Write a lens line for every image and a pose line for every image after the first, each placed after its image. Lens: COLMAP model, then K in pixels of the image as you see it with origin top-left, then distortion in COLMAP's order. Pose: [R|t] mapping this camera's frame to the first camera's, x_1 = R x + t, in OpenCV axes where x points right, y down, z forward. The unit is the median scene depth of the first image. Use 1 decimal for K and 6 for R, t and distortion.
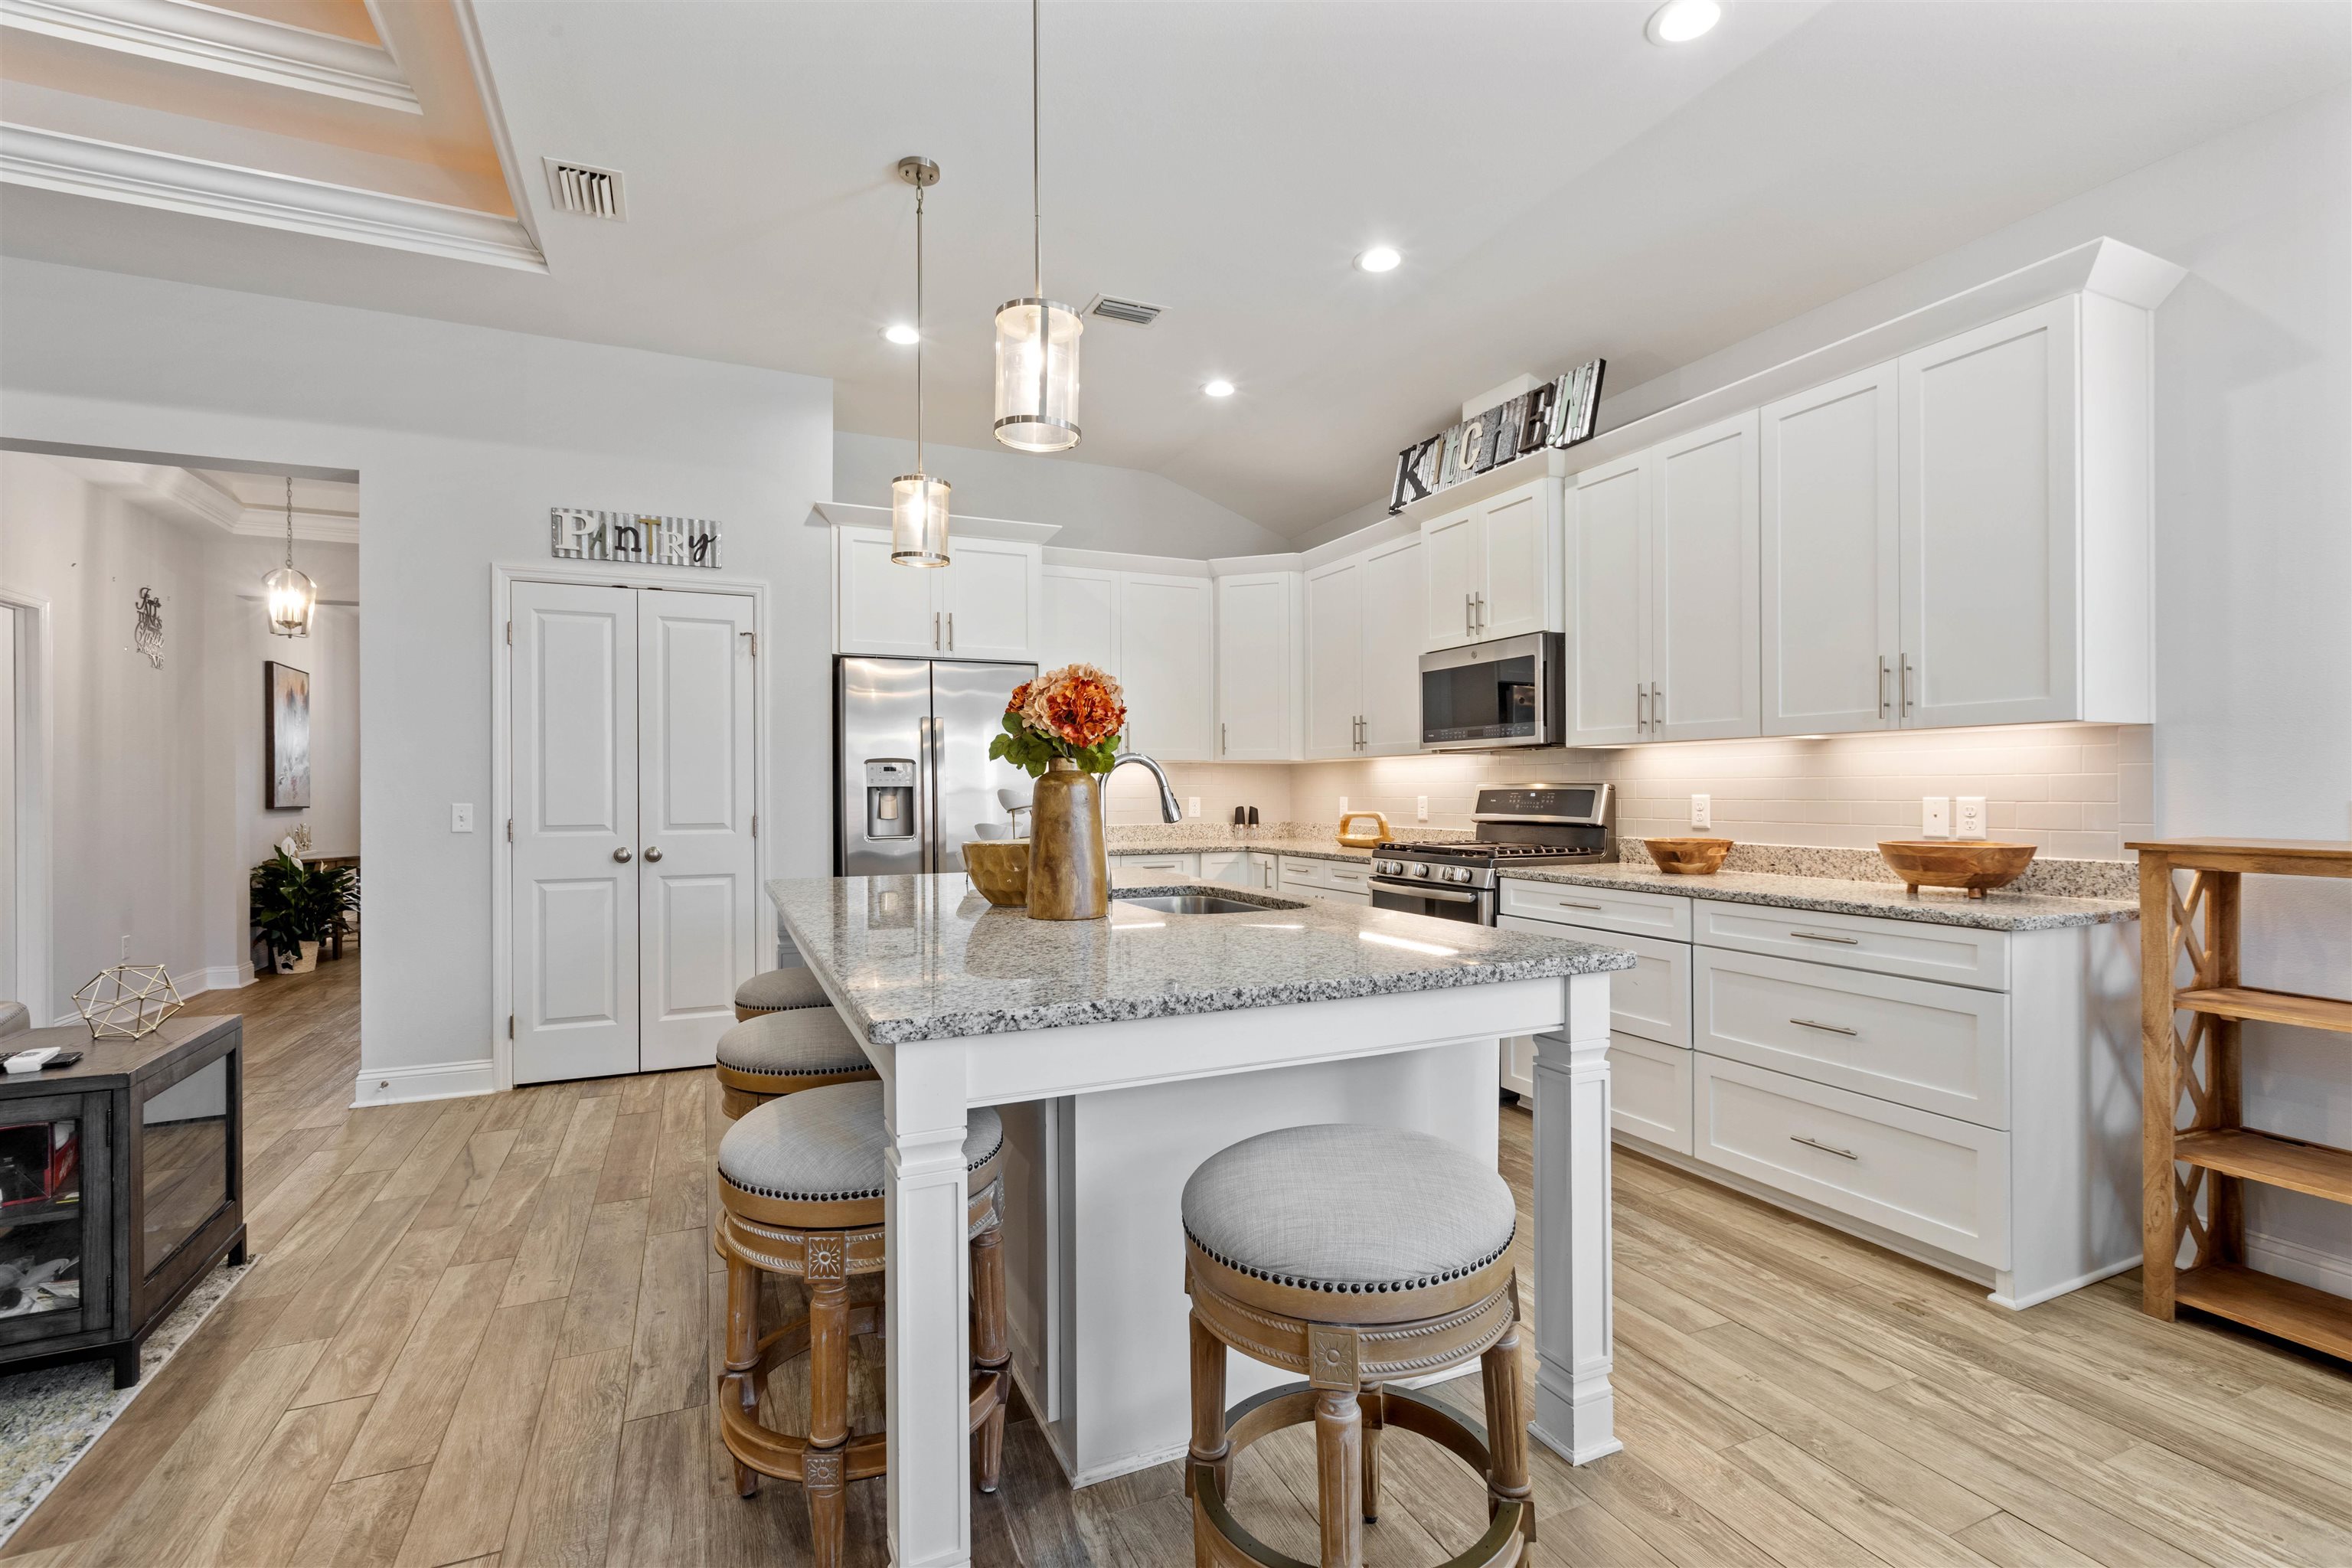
lens RADIAL K [[1054.1, 0, 1171.2], [0, 1054.1, 792.3], [0, 0, 1]] dist [0.001676, 0.000533]
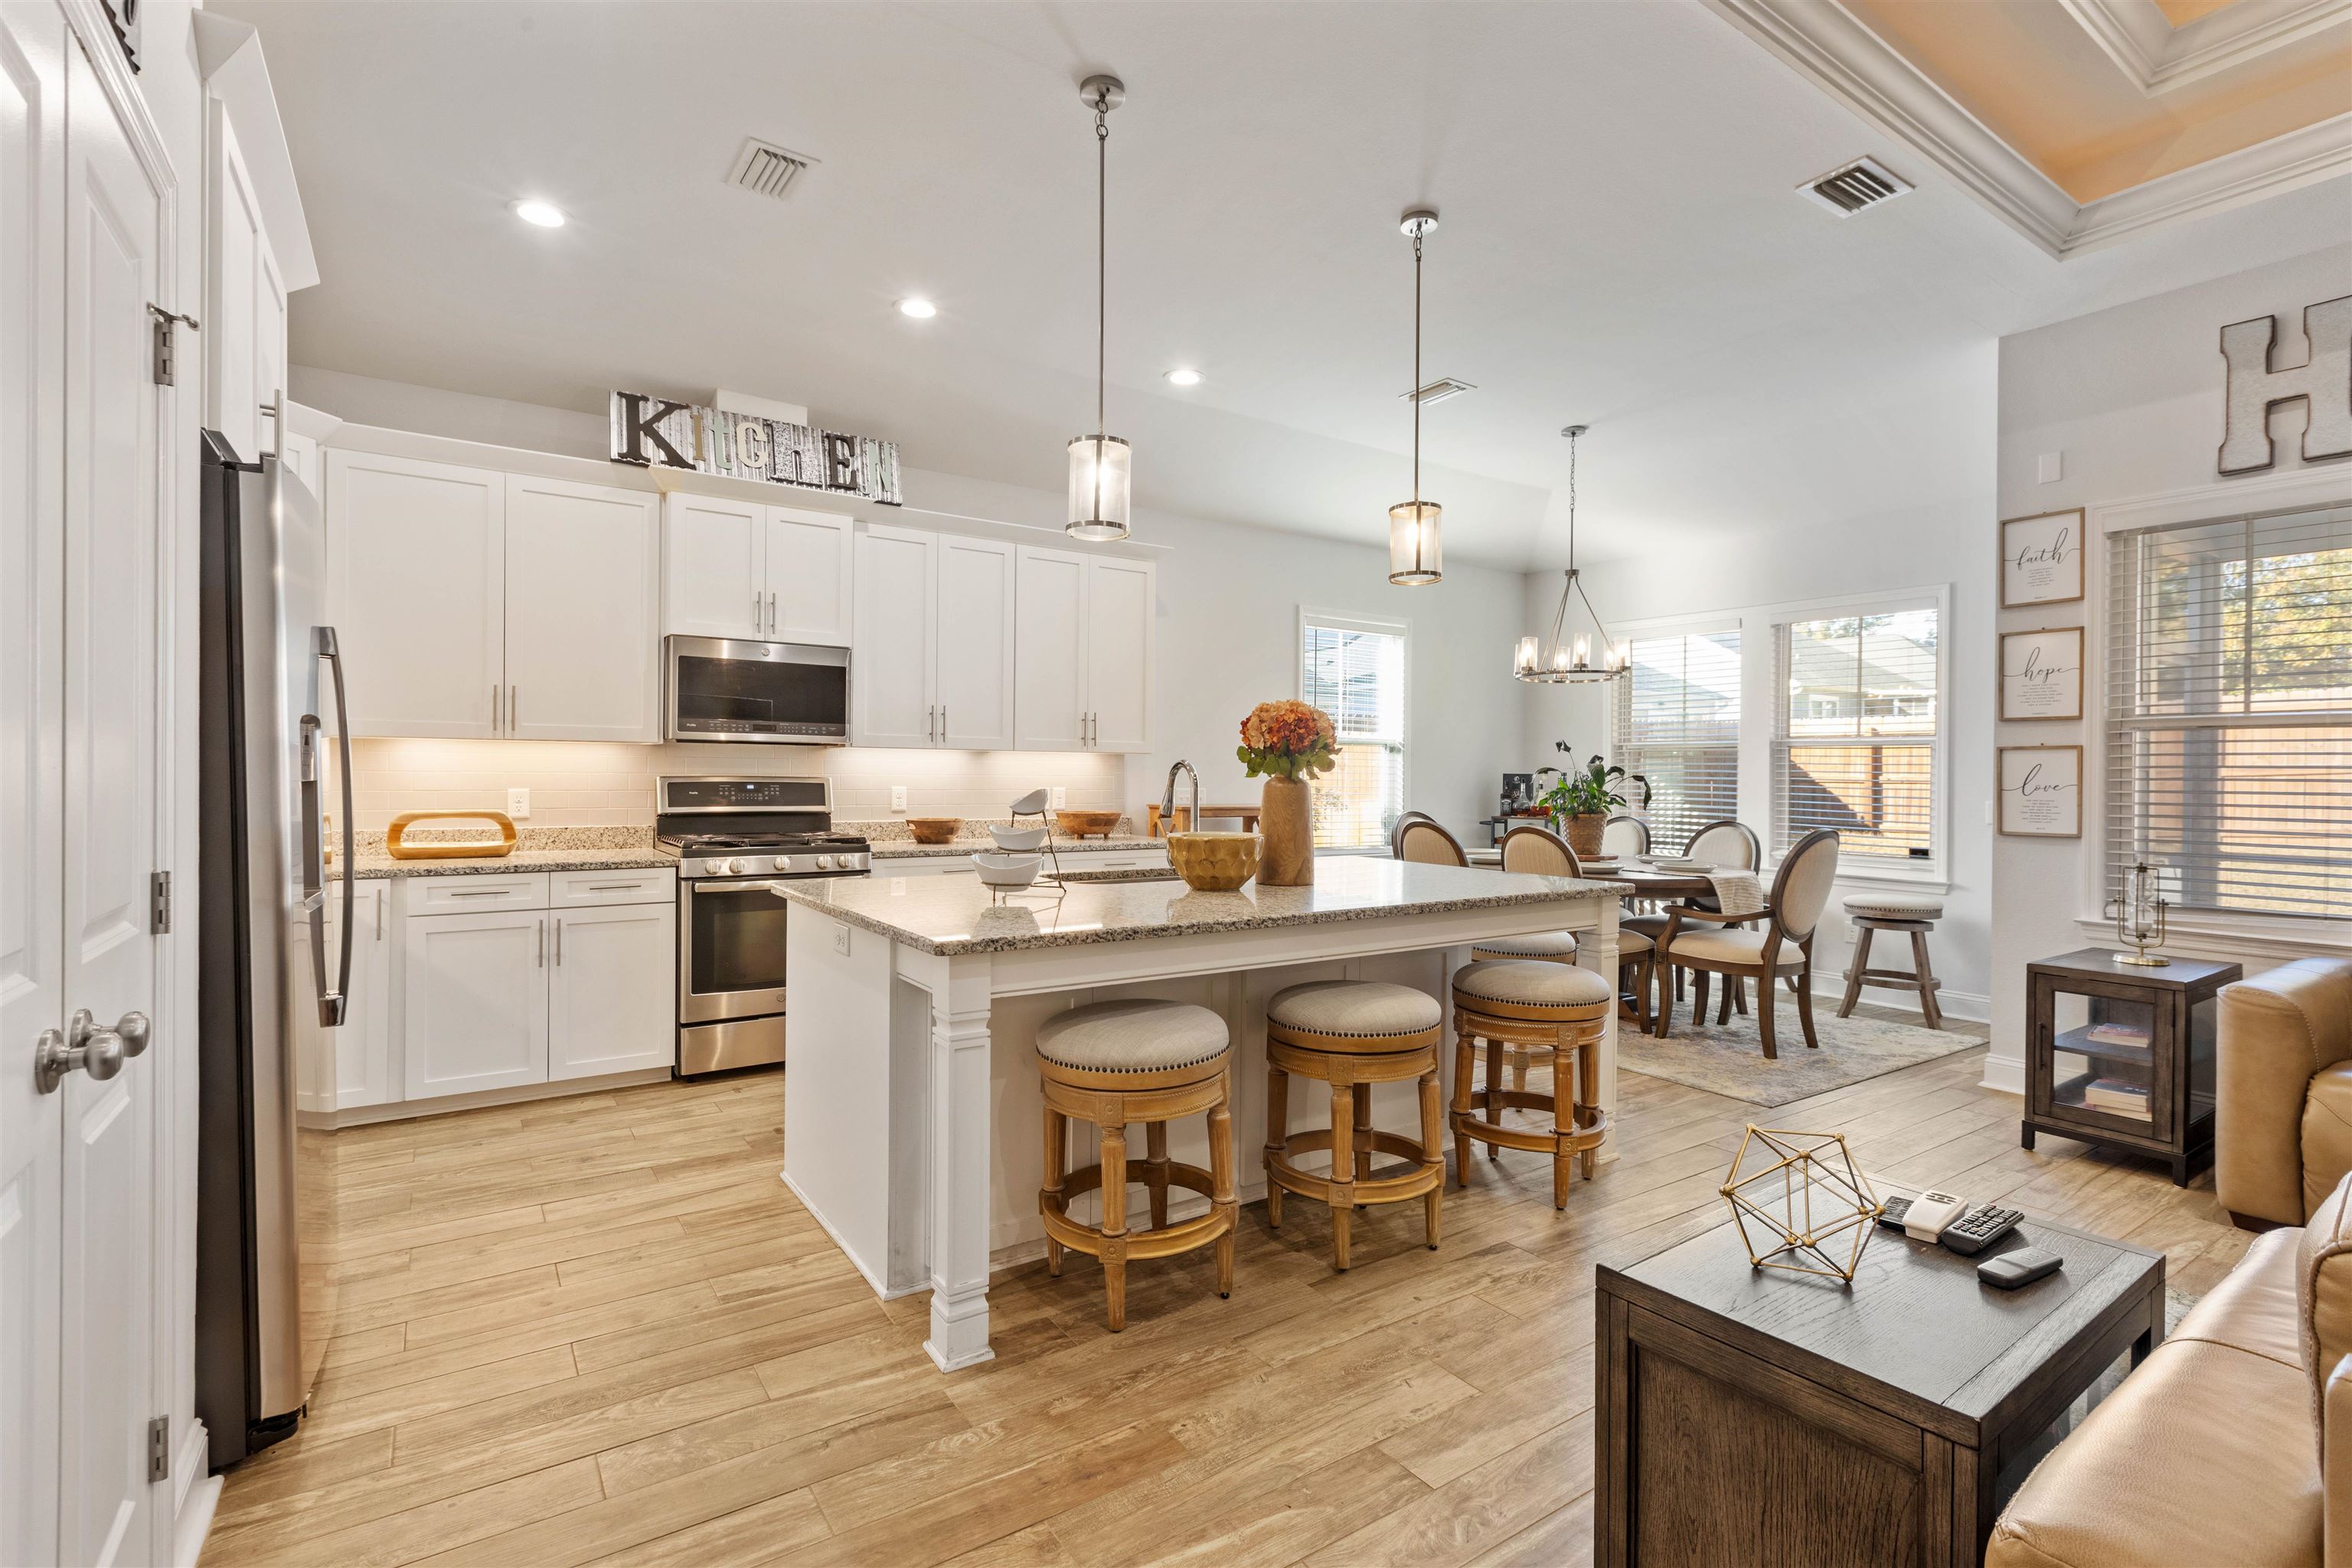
lens RADIAL K [[1083.6, 0, 1170.0], [0, 1083.6, 778.9], [0, 0, 1]] dist [0.002387, 0.000282]
pose [[-0.169492, -0.002680, 0.985528, -0.866789], [-0.006853, 0.999975, 0.001541, -0.011065], [-0.985508, -0.006493, -0.169506, 0.826088]]
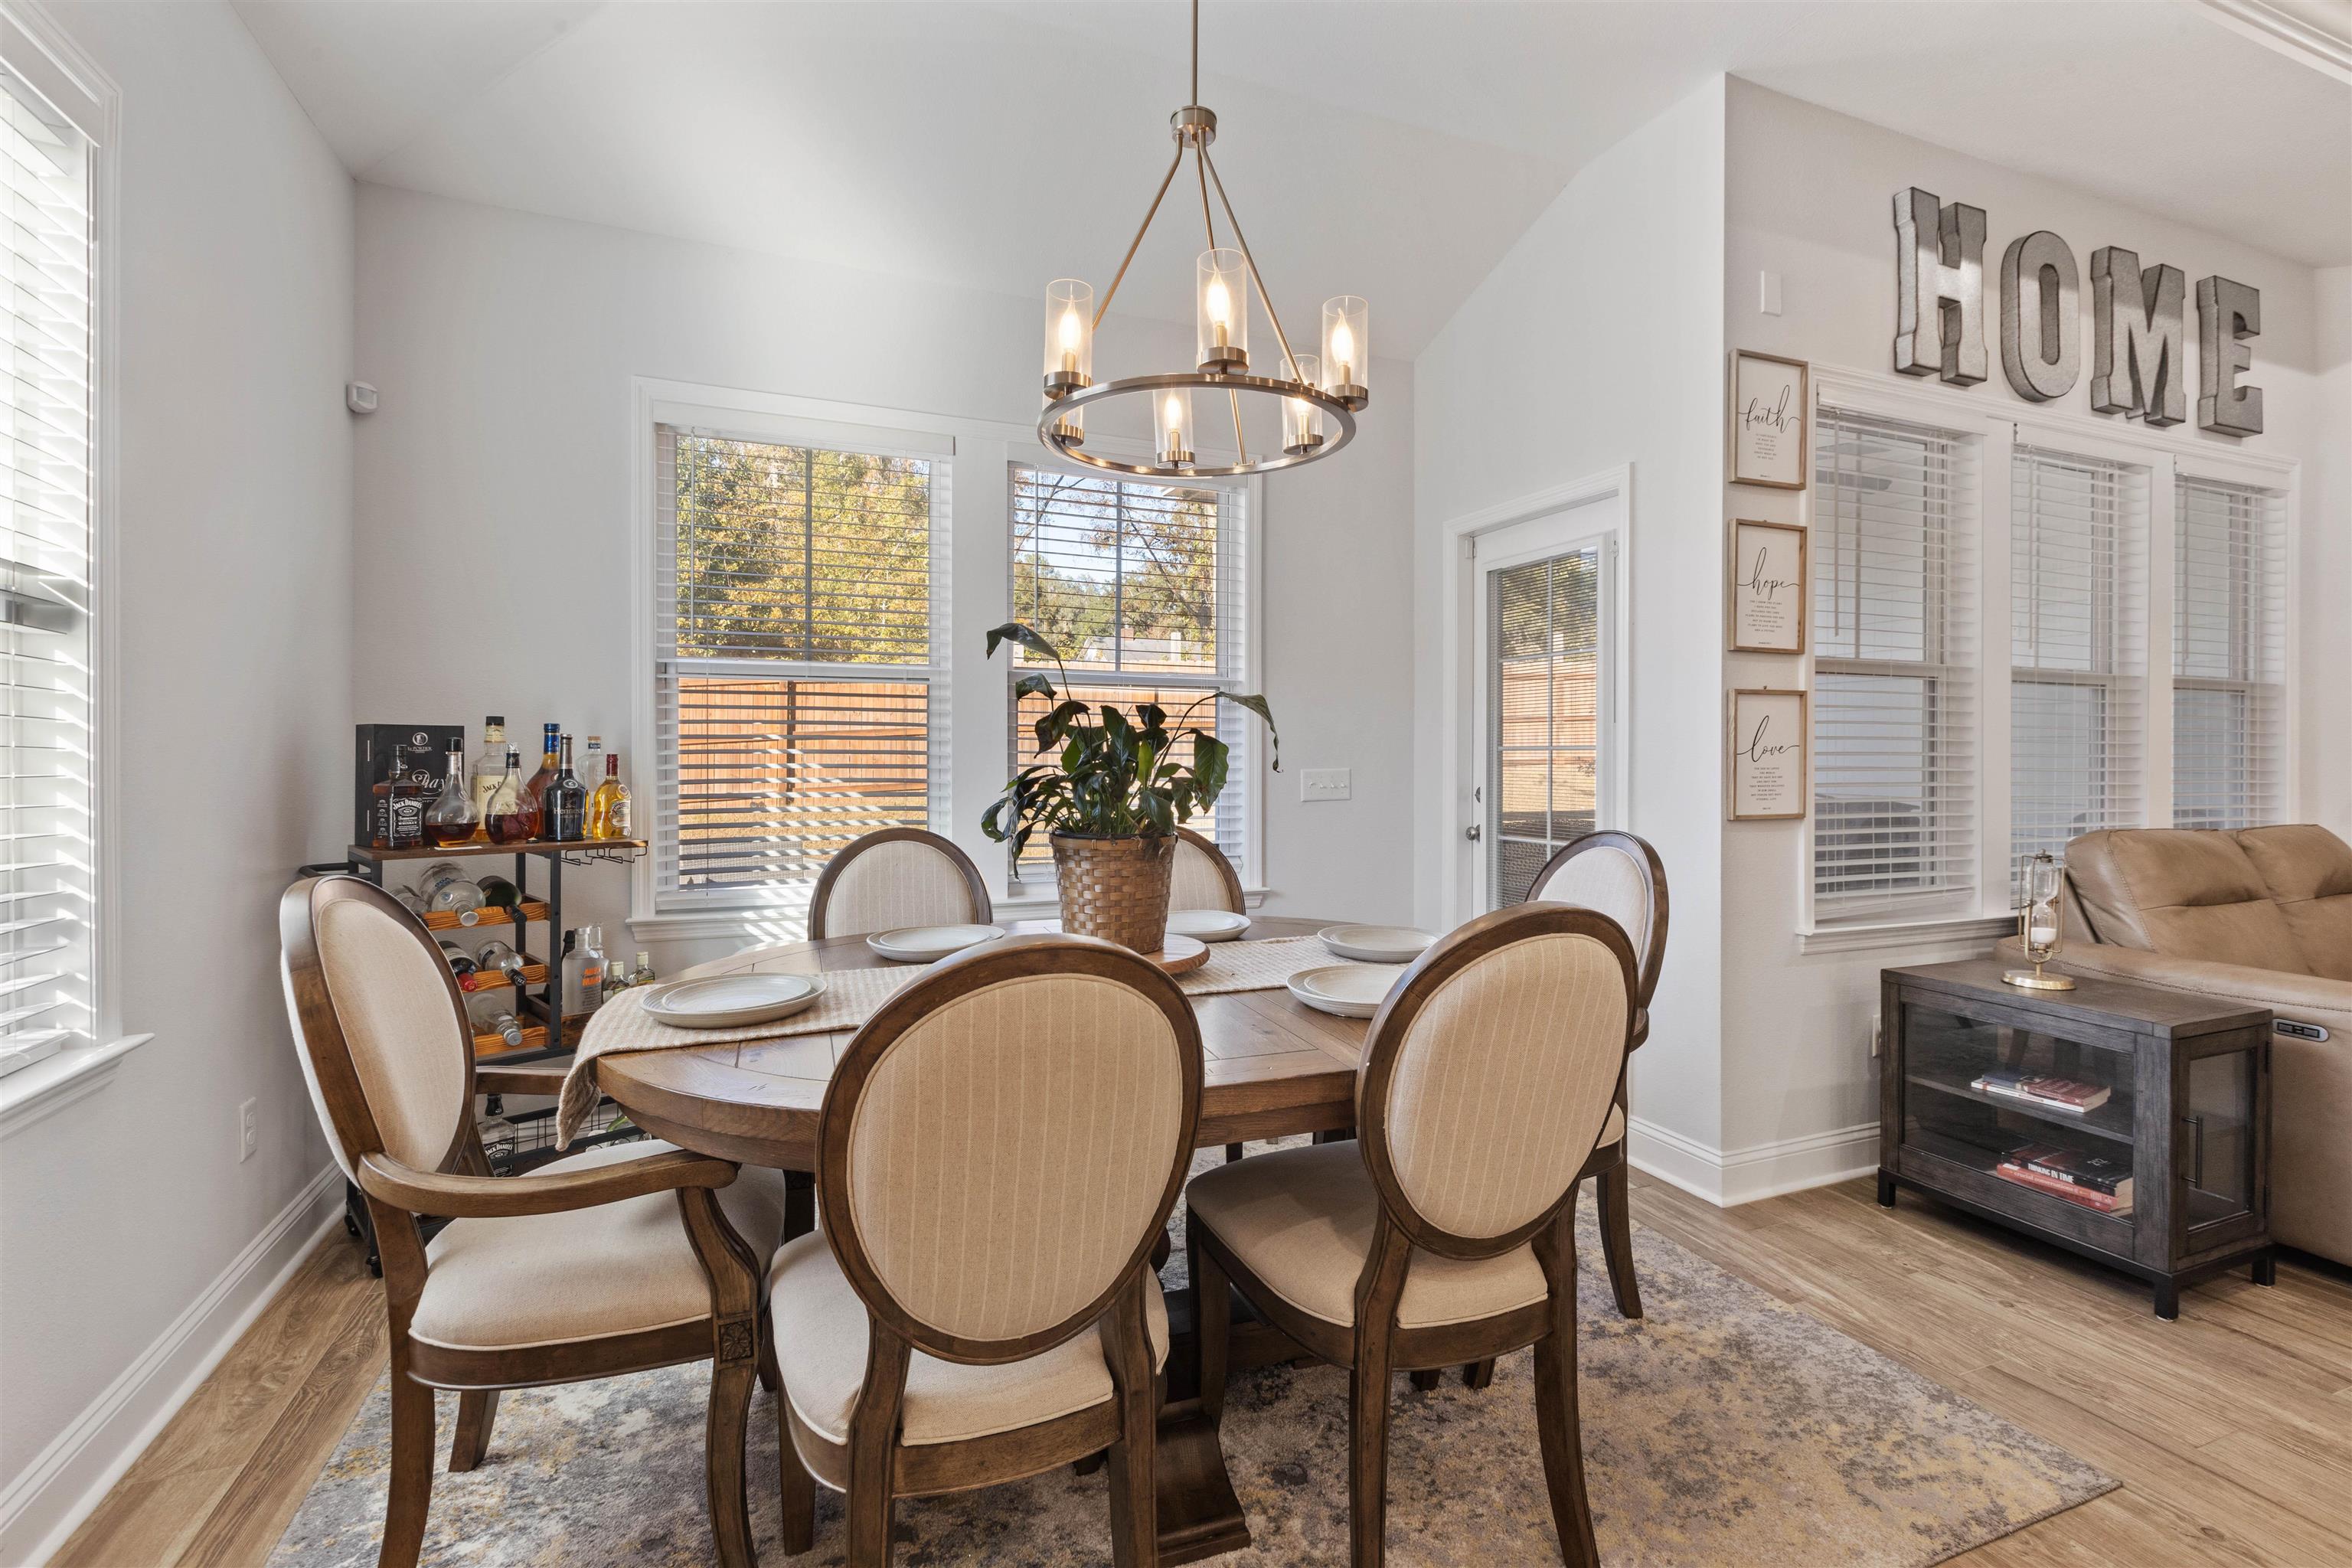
lens RADIAL K [[1074.0, 0, 1185.6], [0, 1074.0, 747.7], [0, 0, 1]] dist [0.000660, -0.001276]
pose [[-0.999496, 0.000057, 0.031738, 0.371459], [0.000079, 1.000000, 0.000662, -0.008690], [-0.031738, 0.000665, -0.999496, 0.559695]]
